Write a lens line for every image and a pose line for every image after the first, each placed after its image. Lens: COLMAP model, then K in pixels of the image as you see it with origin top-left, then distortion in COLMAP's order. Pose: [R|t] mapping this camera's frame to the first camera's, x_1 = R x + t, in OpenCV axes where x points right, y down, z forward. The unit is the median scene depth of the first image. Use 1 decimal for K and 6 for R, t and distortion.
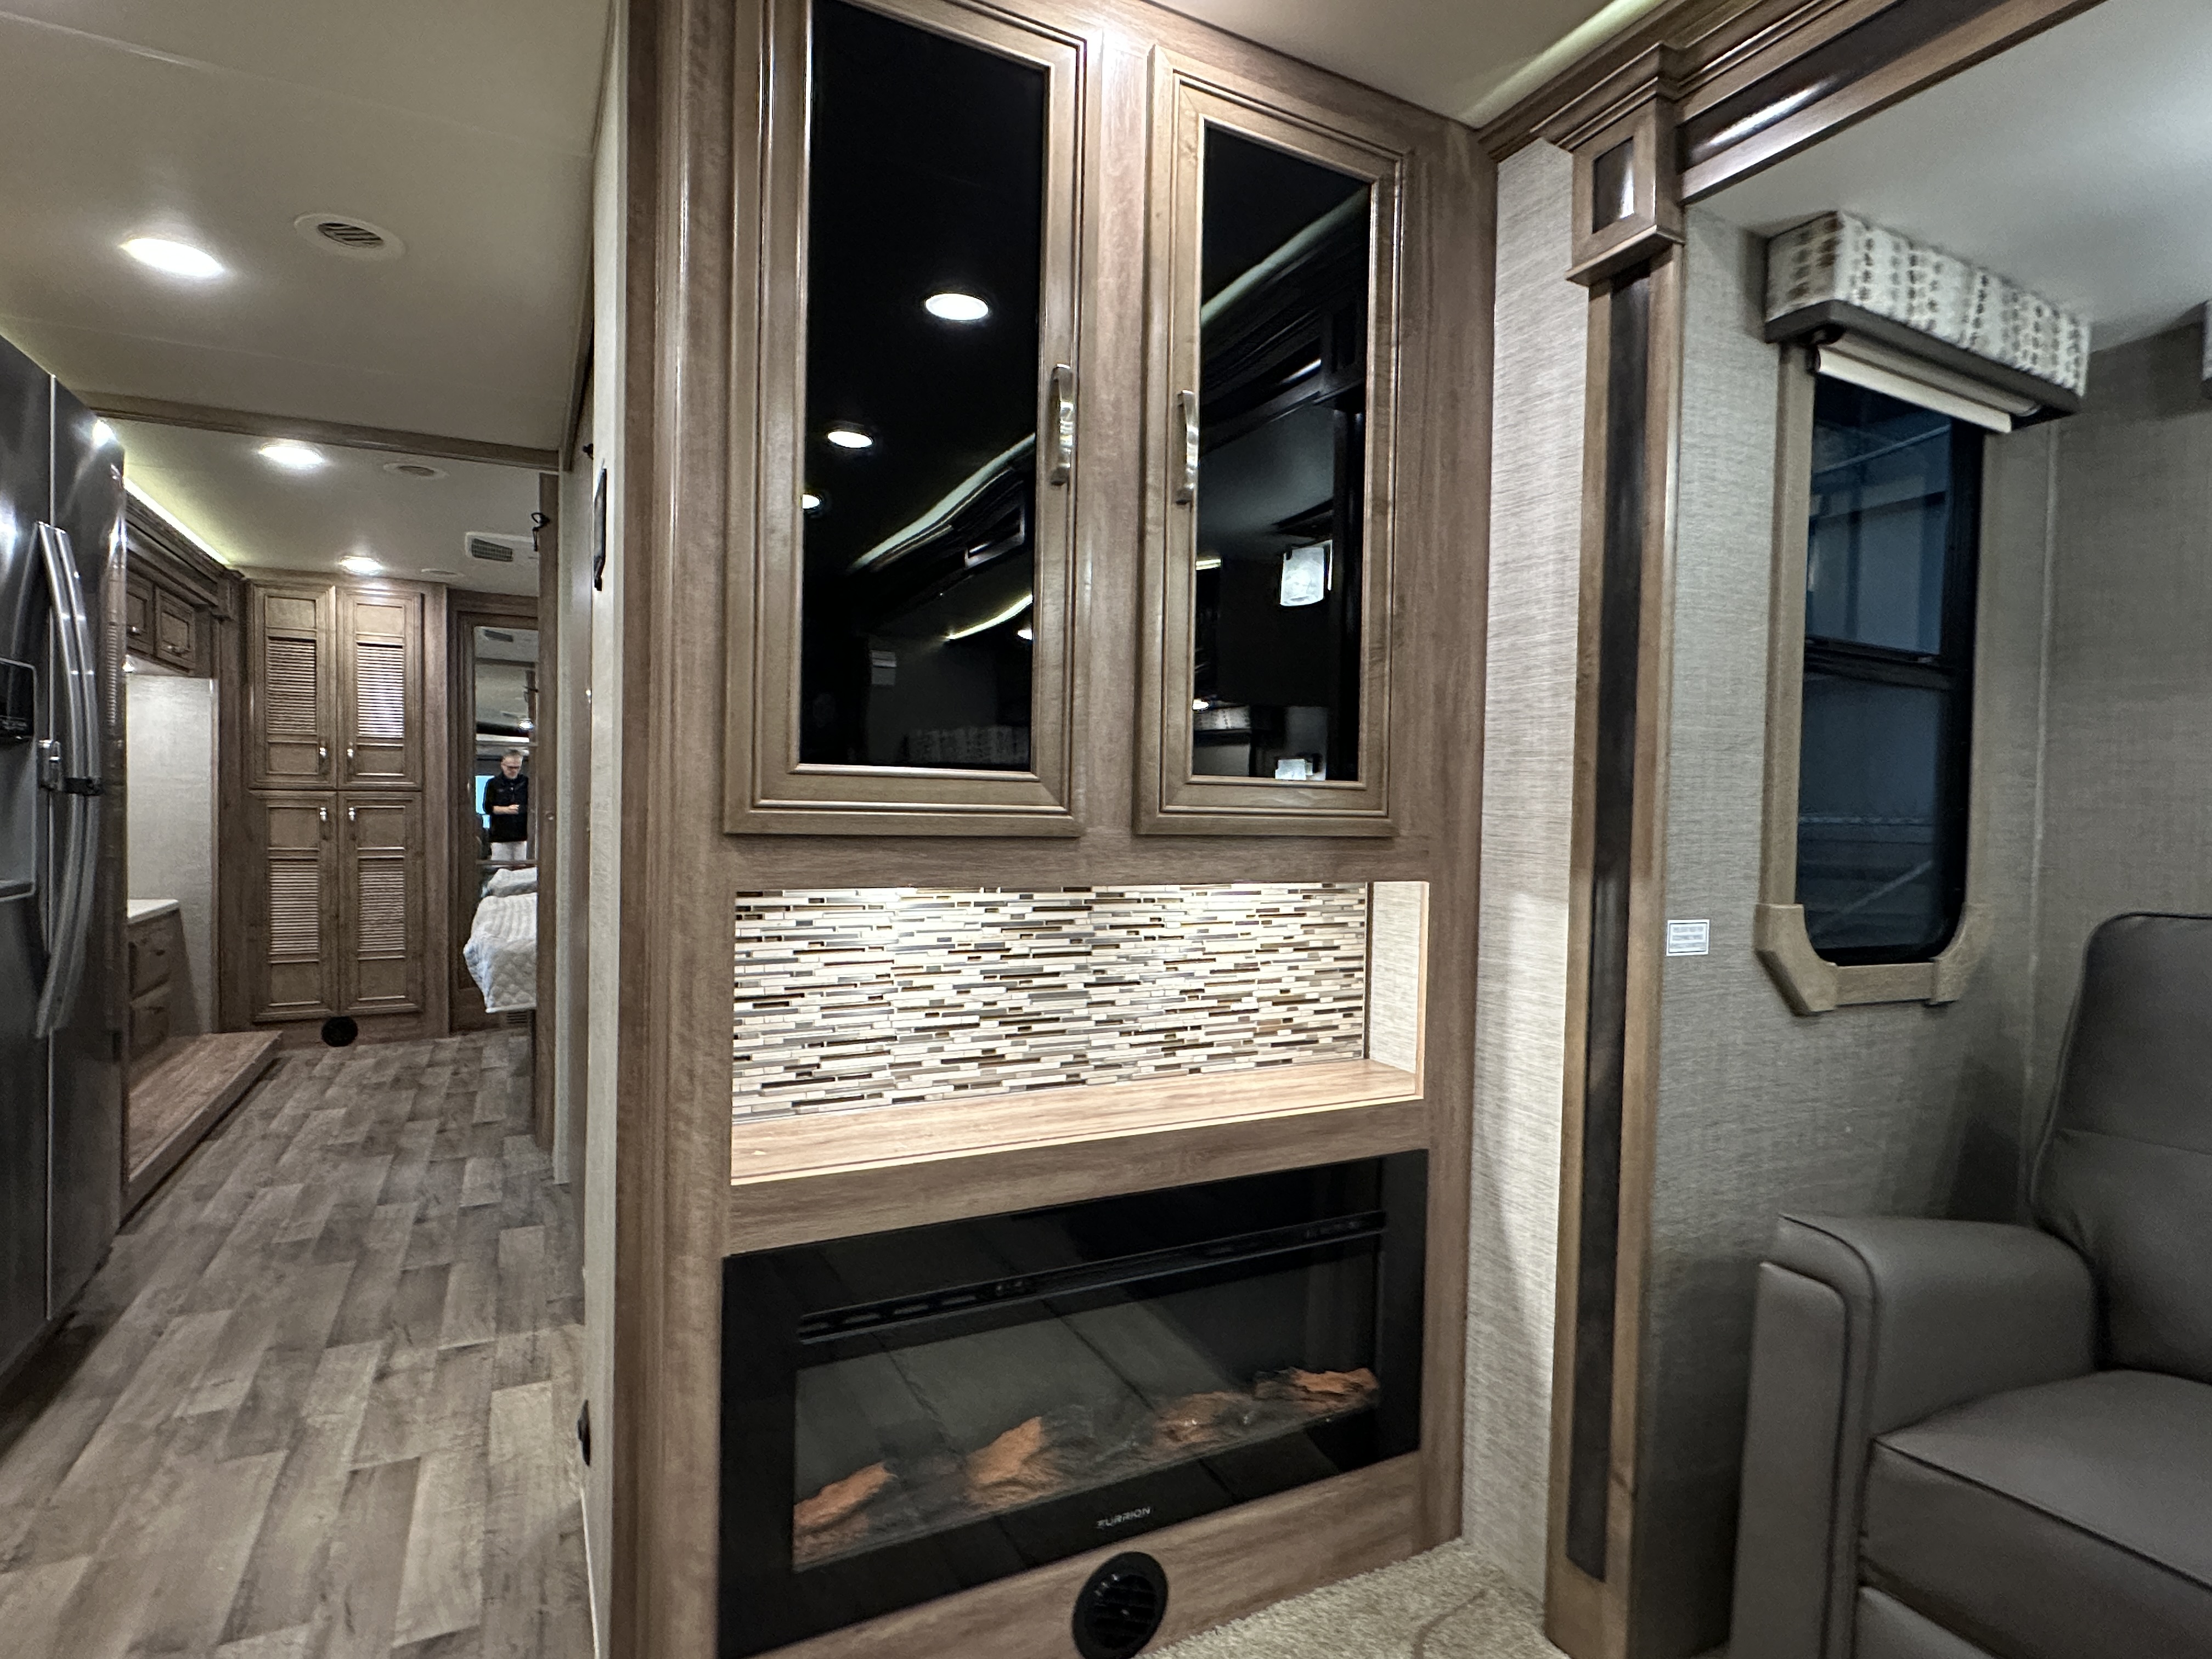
lens RADIAL K [[1124.4, 0, 1104.4], [0, 1124.4, 836.4], [0, 0, 1]] dist [-0.005481, 0.000875]
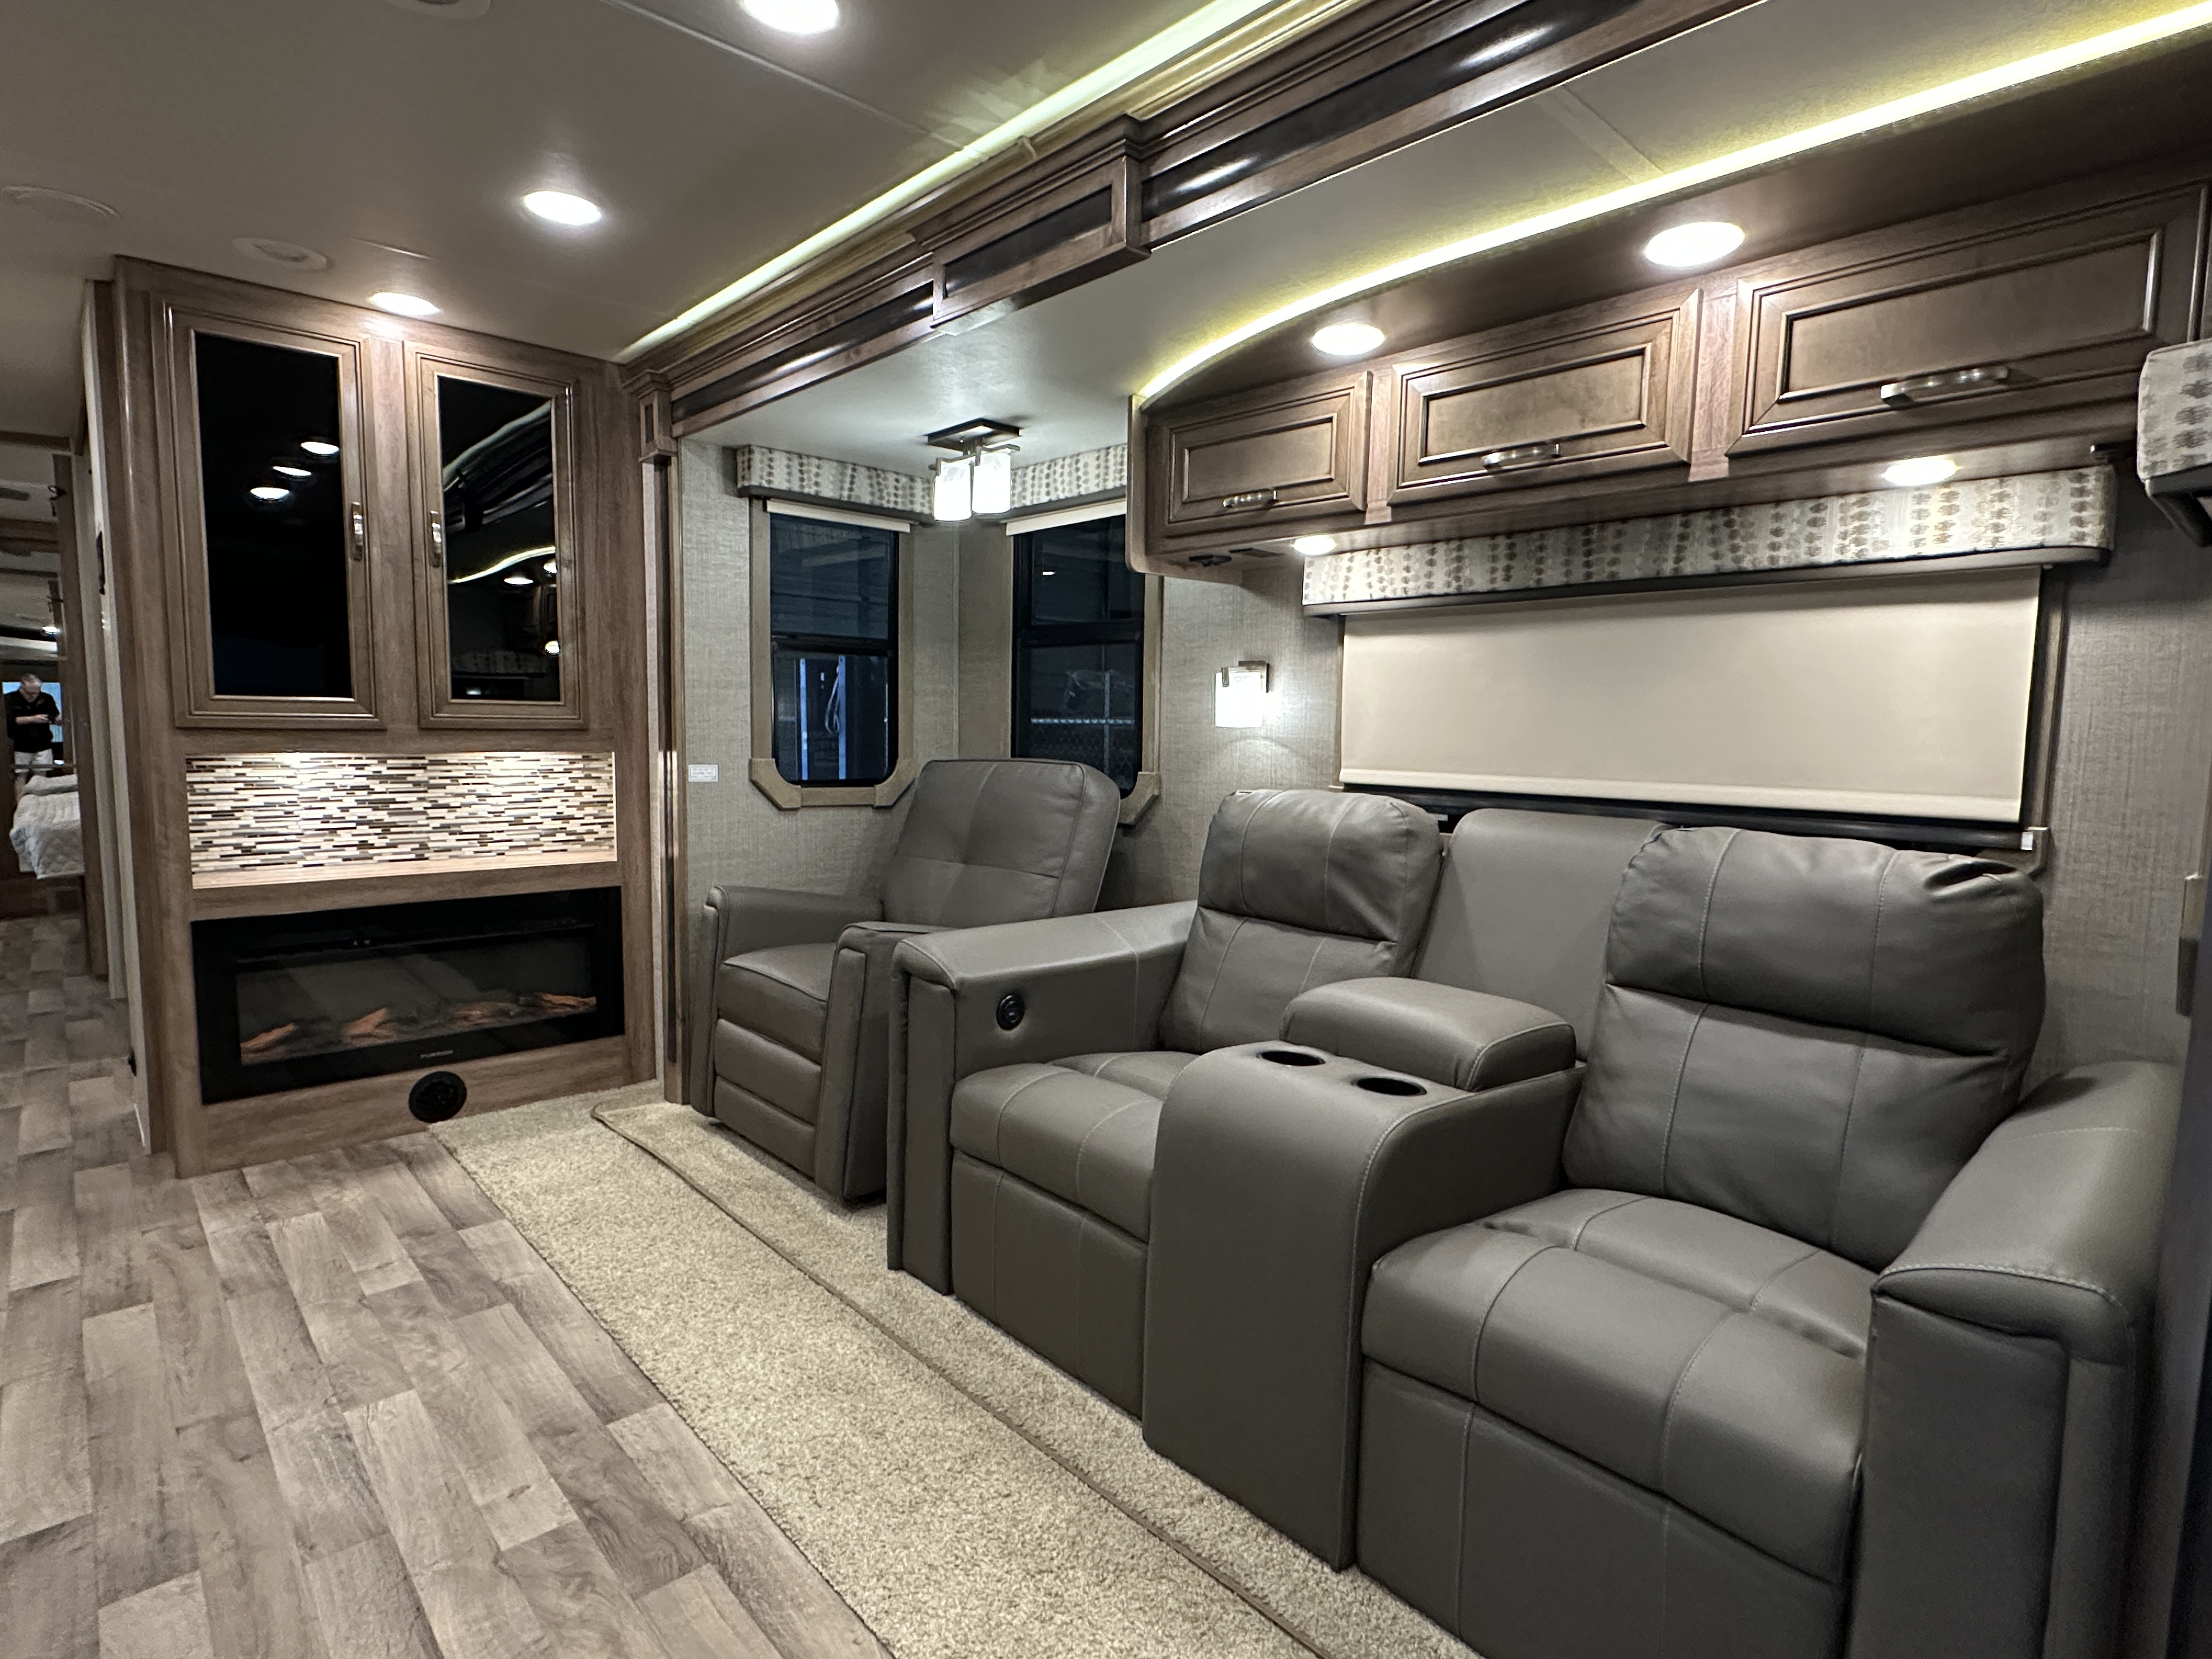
lens RADIAL K [[1124.4, 0, 1104.4], [0, 1124.4, 836.4], [0, 0, 1]] dist [-0.005481, 0.000875]
pose [[0.962660, -0.031236, 0.268904, 0.599906], [0.009339, 0.996561, 0.082330, 0.034823], [-0.270551, -0.076745, 0.959642, -1.185984]]
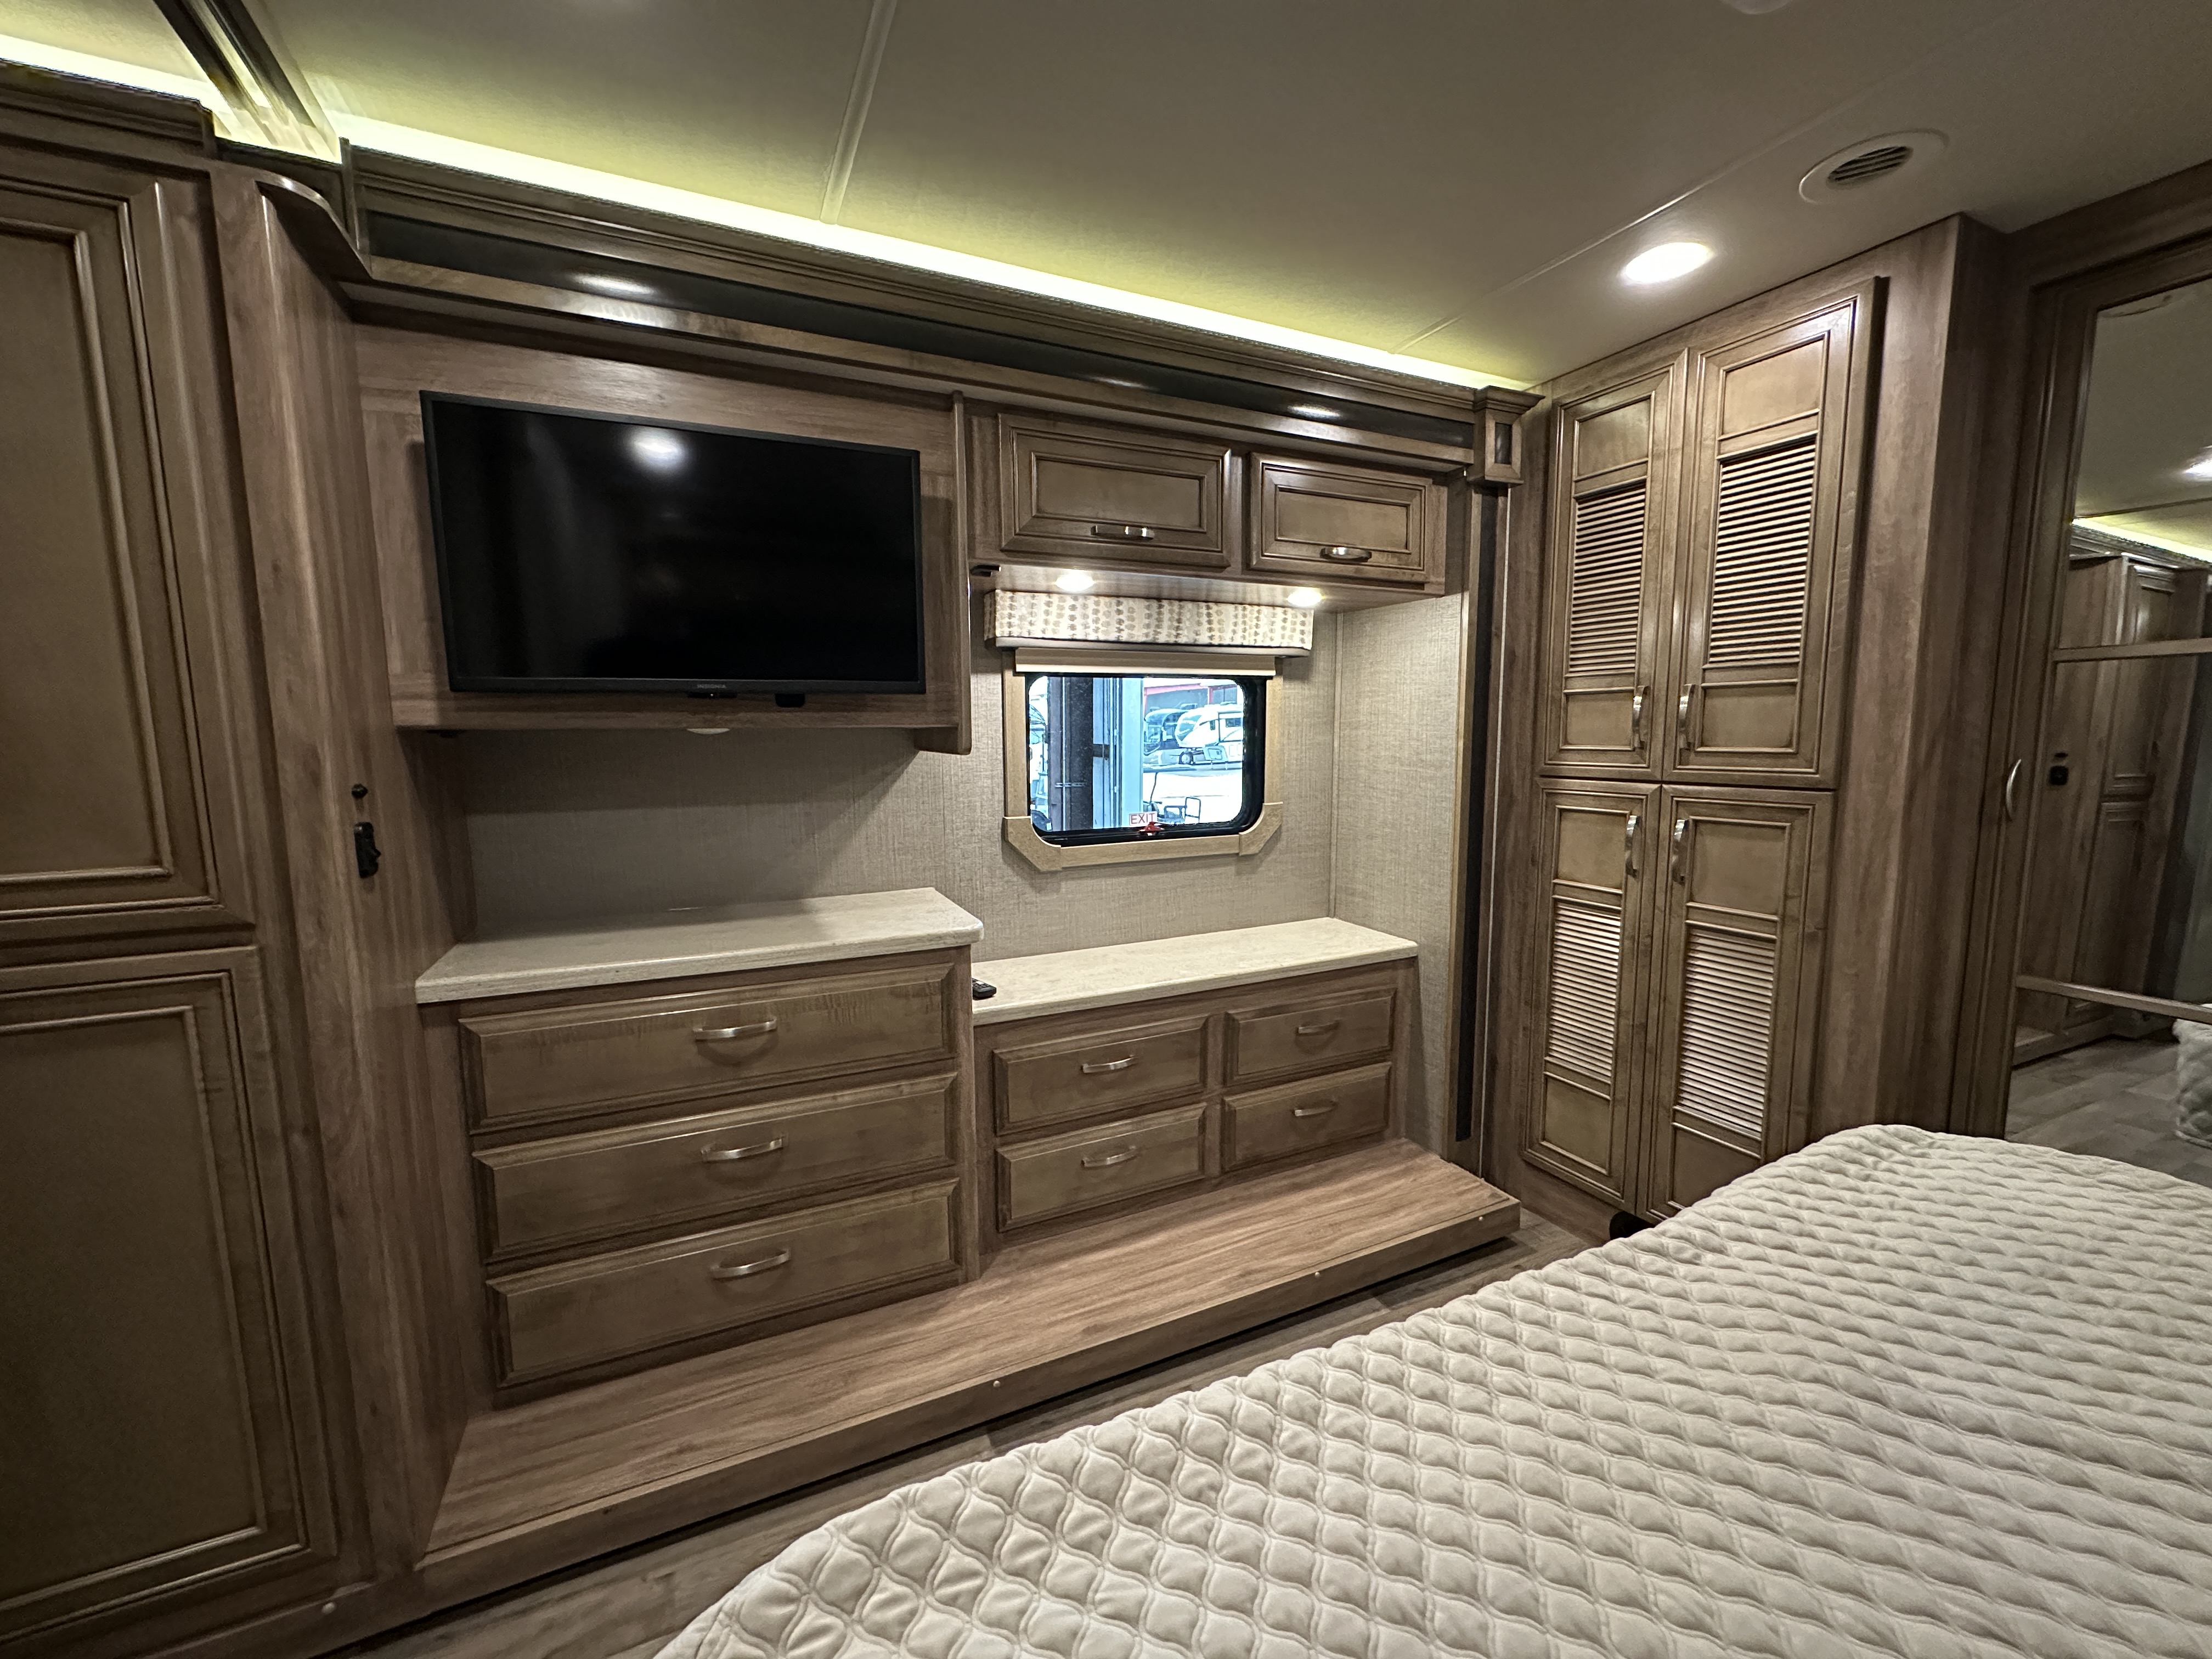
lens RADIAL K [[881.9, 0, 1106.0], [0, 881.9, 829.5], [0, 0, 1]] dist [0.000615, 0.000064]
pose [[-0.038042, 0.101037, -0.994155, -0.550010], [-0.019297, 0.994615, 0.101822, -0.106668], [0.999090, 0.023058, -0.035888, 1.484887]]
